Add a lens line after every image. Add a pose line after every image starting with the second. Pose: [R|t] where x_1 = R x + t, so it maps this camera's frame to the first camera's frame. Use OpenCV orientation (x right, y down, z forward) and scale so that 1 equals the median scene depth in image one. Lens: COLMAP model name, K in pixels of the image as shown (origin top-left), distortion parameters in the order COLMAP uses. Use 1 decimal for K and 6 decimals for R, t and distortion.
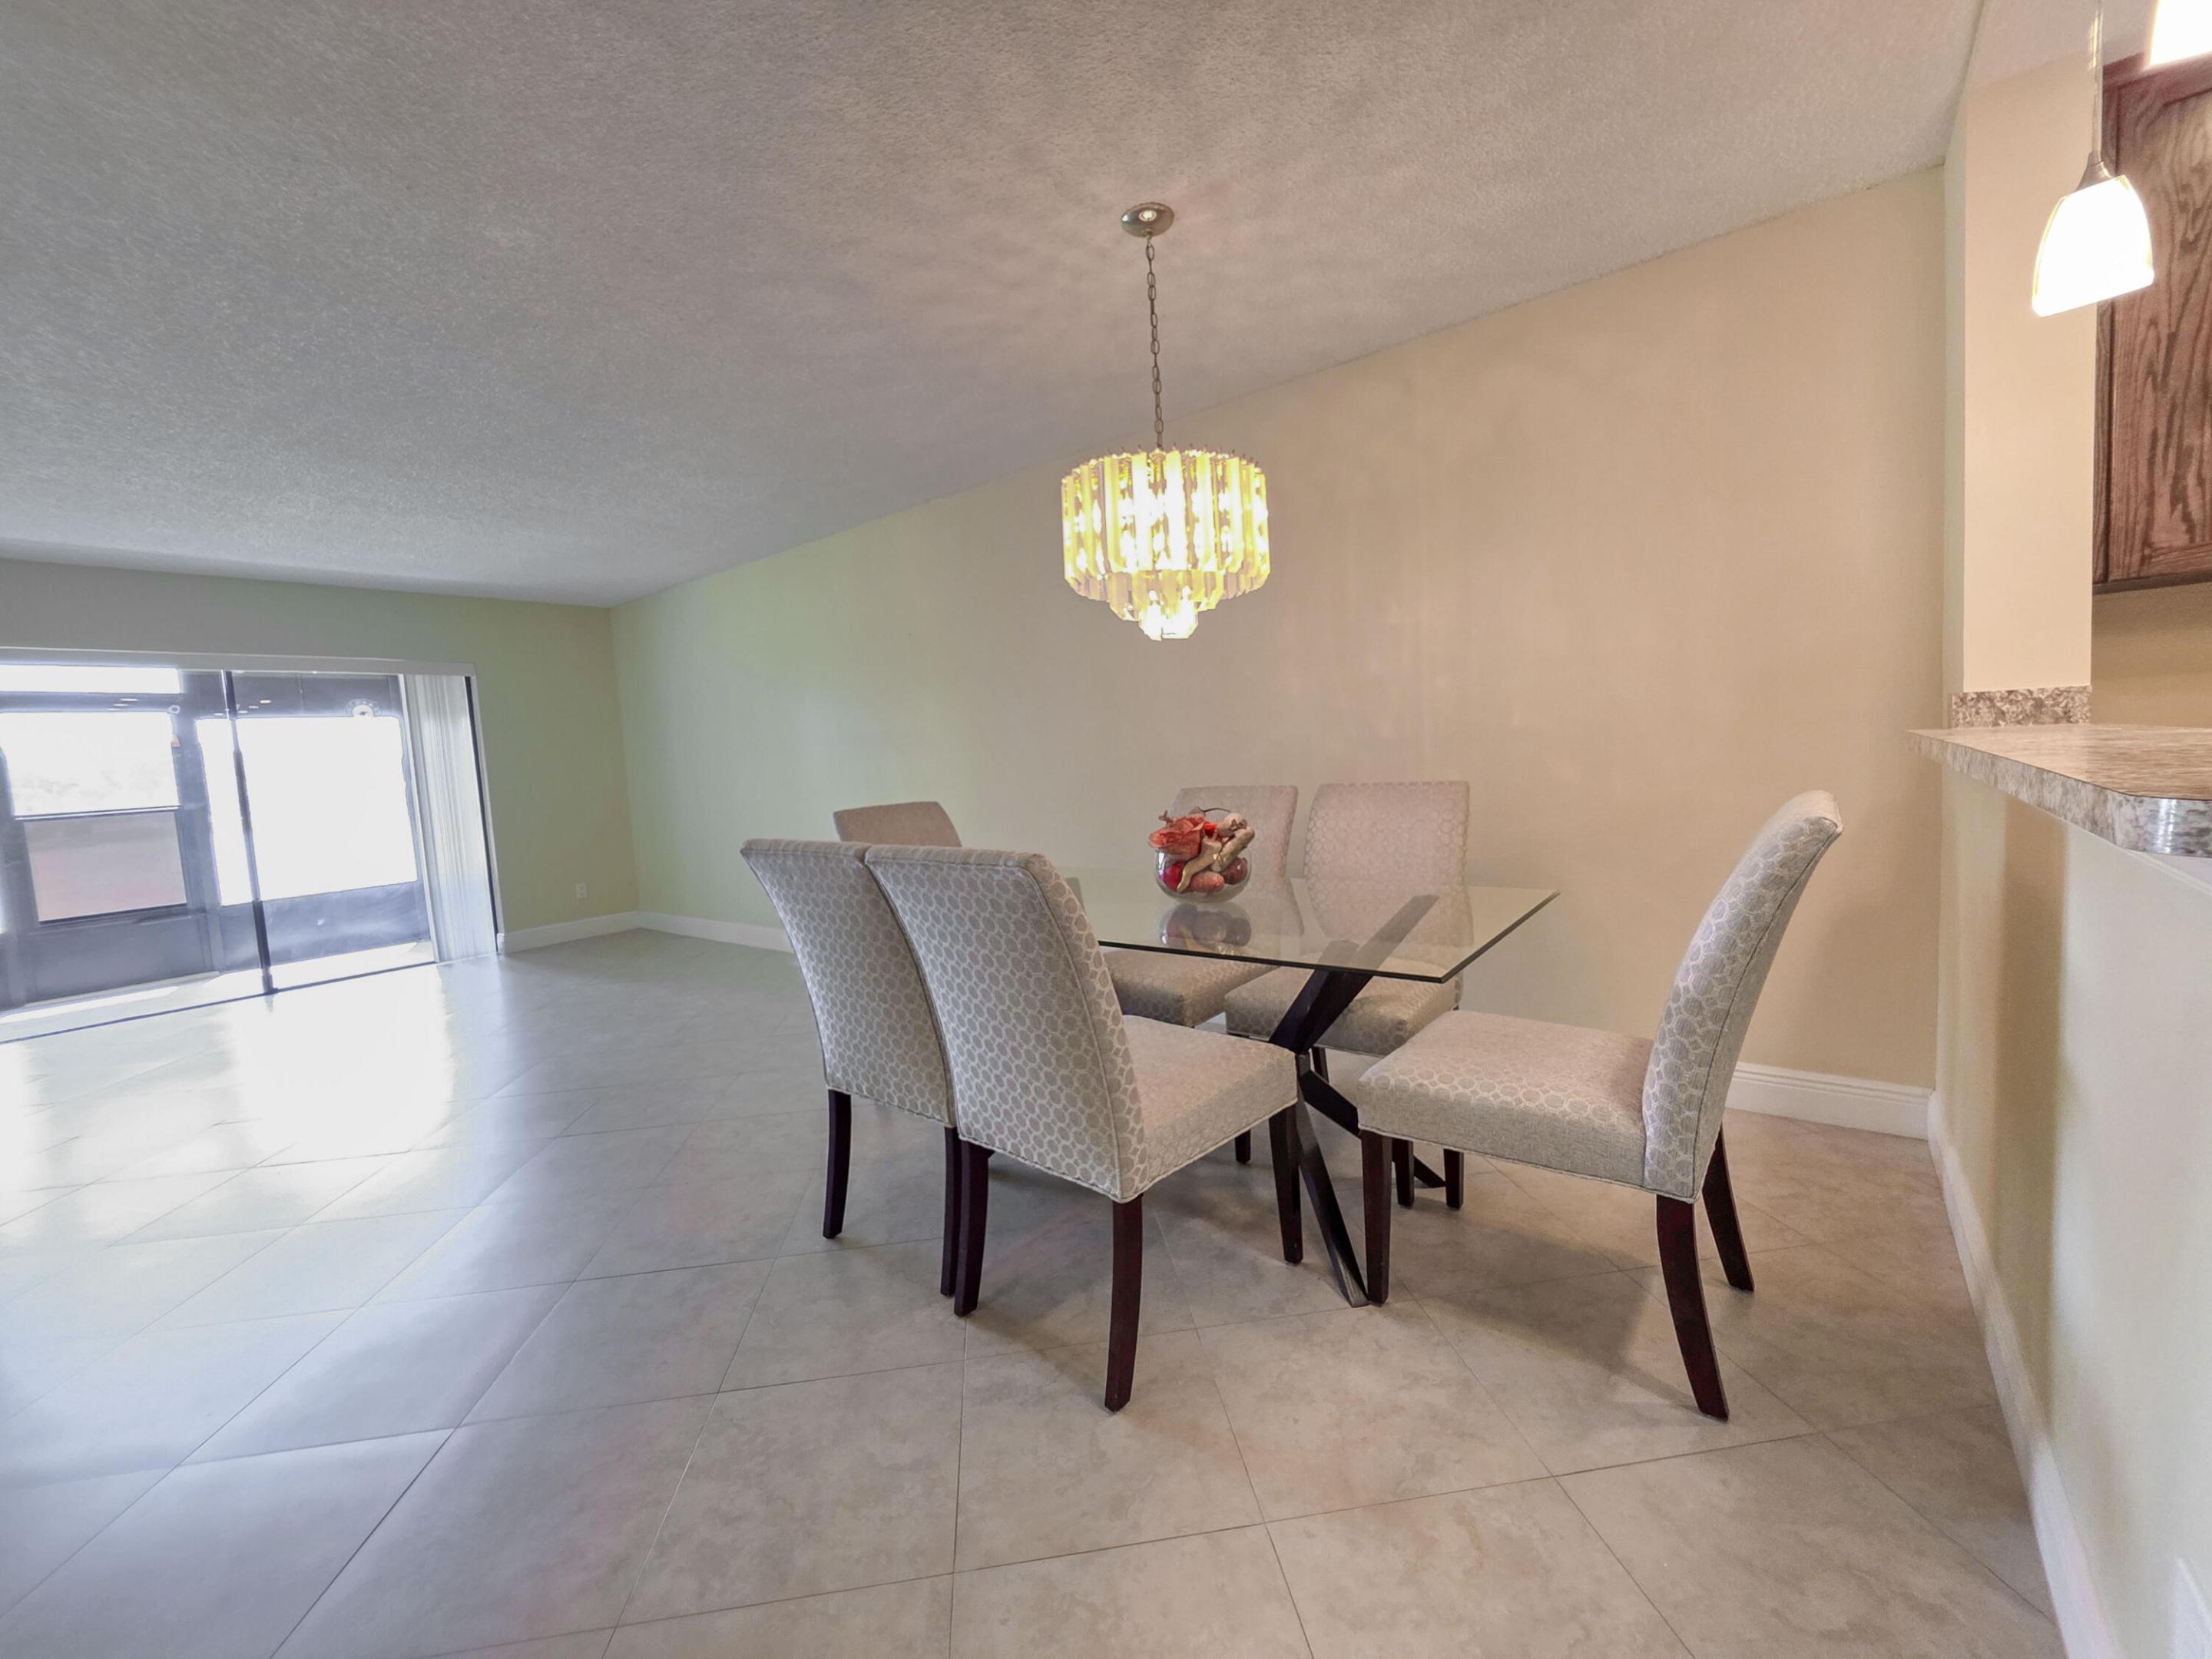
lens RADIAL K [[895.0, 0, 1095.8], [0, 895.0, 820.0], [0, 0, 1]] dist [-0.000341, 0.000519]
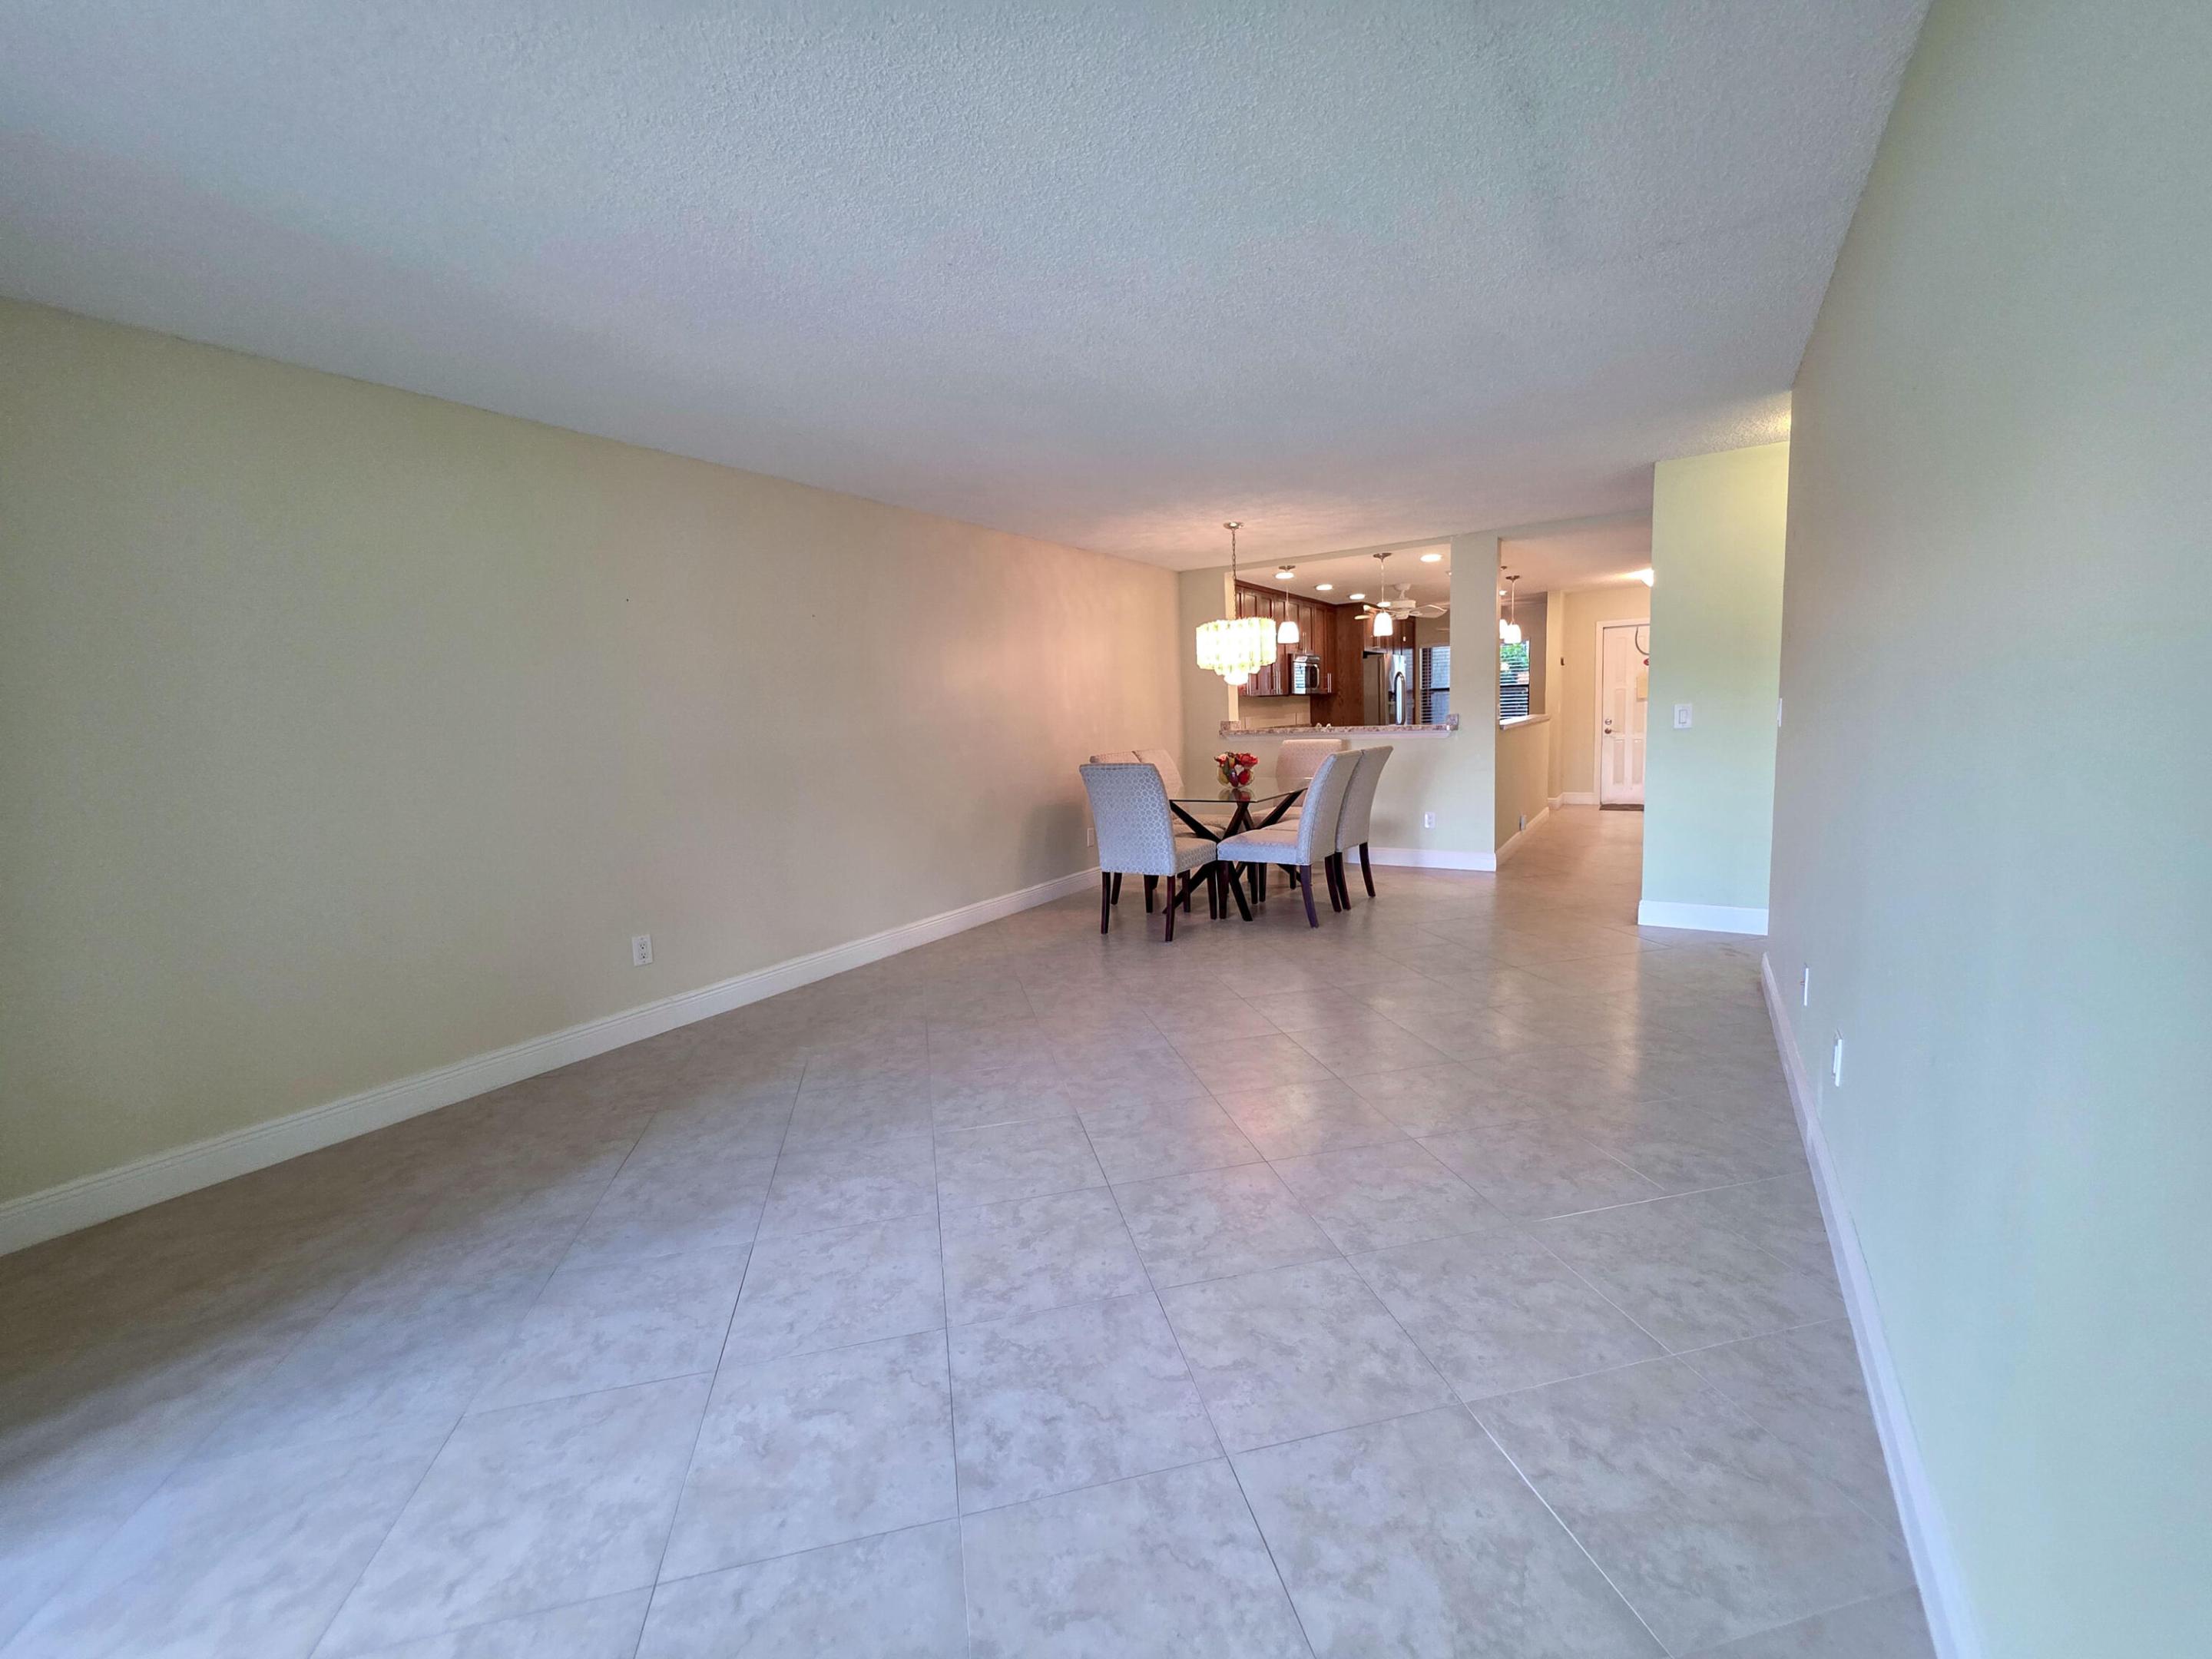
lens RADIAL K [[887.1, 0, 1095.7], [0, 887.1, 823.3], [0, 0, 1]] dist [0.001173, 0.000116]
pose [[-0.097630, -0.058611, 0.993495, -2.961592], [0.128397, 0.989180, 0.070974, -0.048380], [-0.986906, 0.134491, -0.089048, 2.039534]]
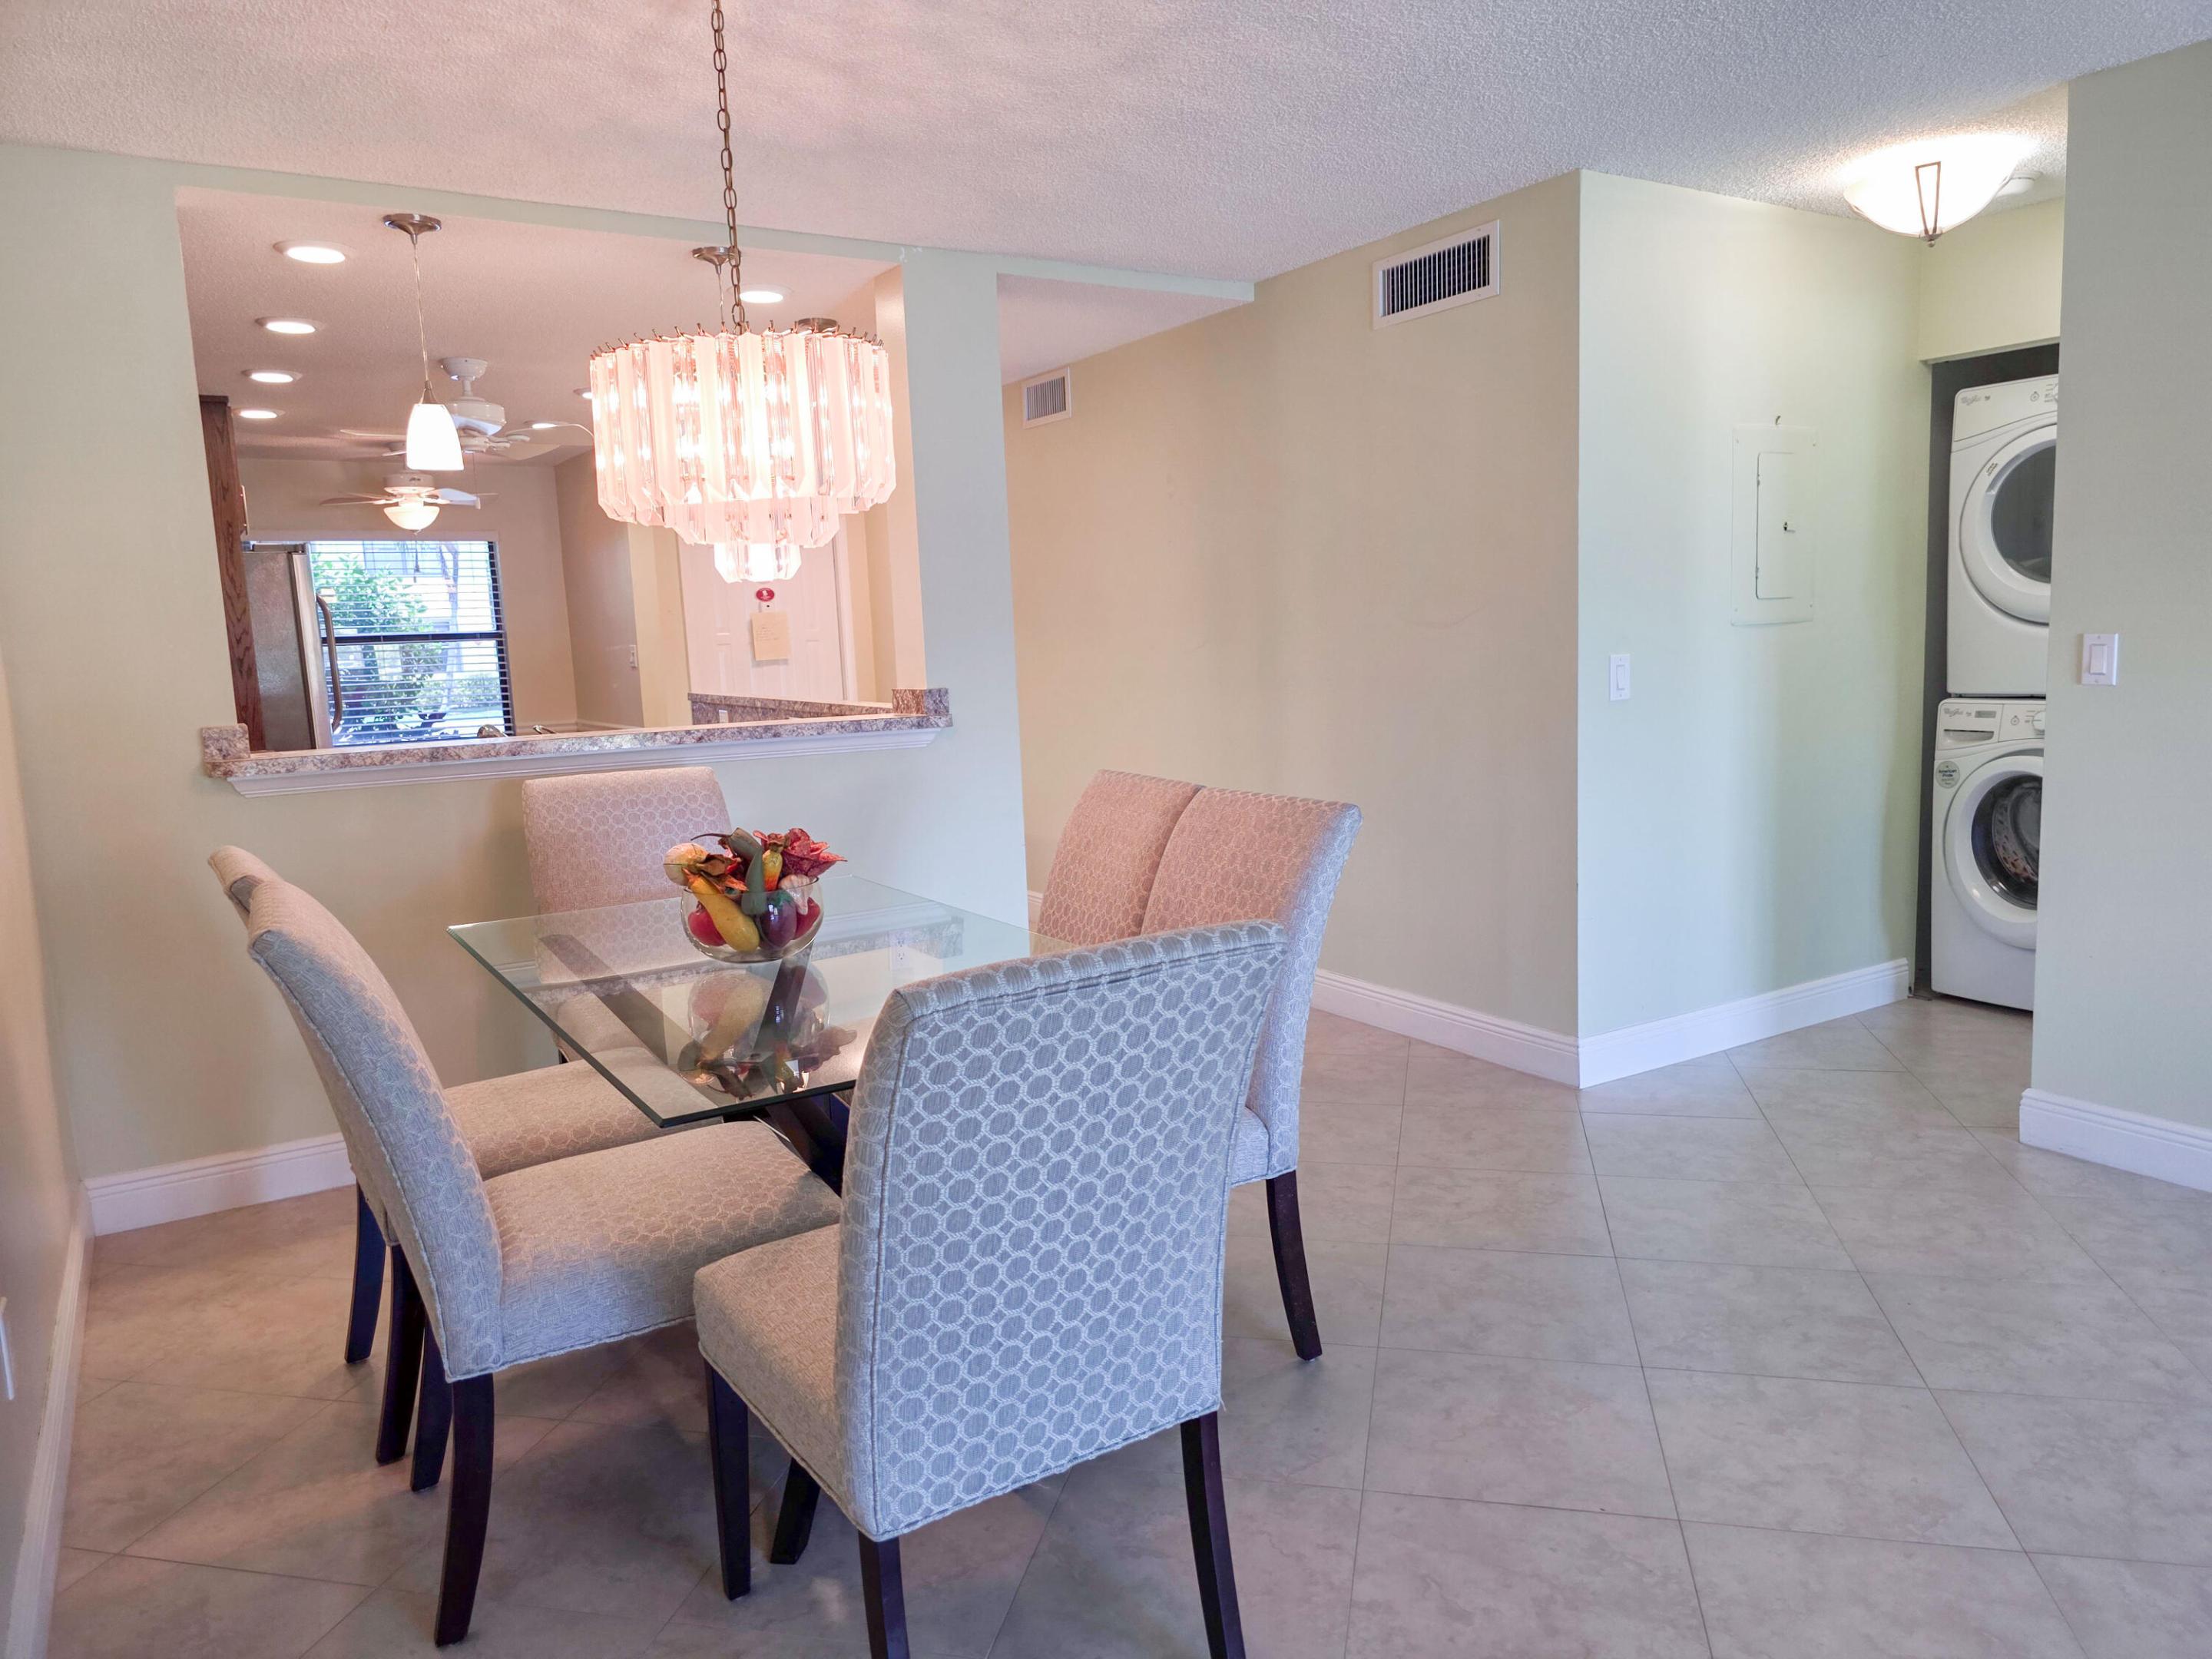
lens RADIAL K [[1496.9, 0, 1119.9], [0, 1496.9, 804.4], [0, 0, 1]] dist [0.069219, -0.082219]
pose [[-0.941210, 0.057186, 0.332946, -0.694342], [0.121215, 0.977107, 0.174840, -0.246627], [-0.315326, 0.204920, -0.926595, 2.465432]]
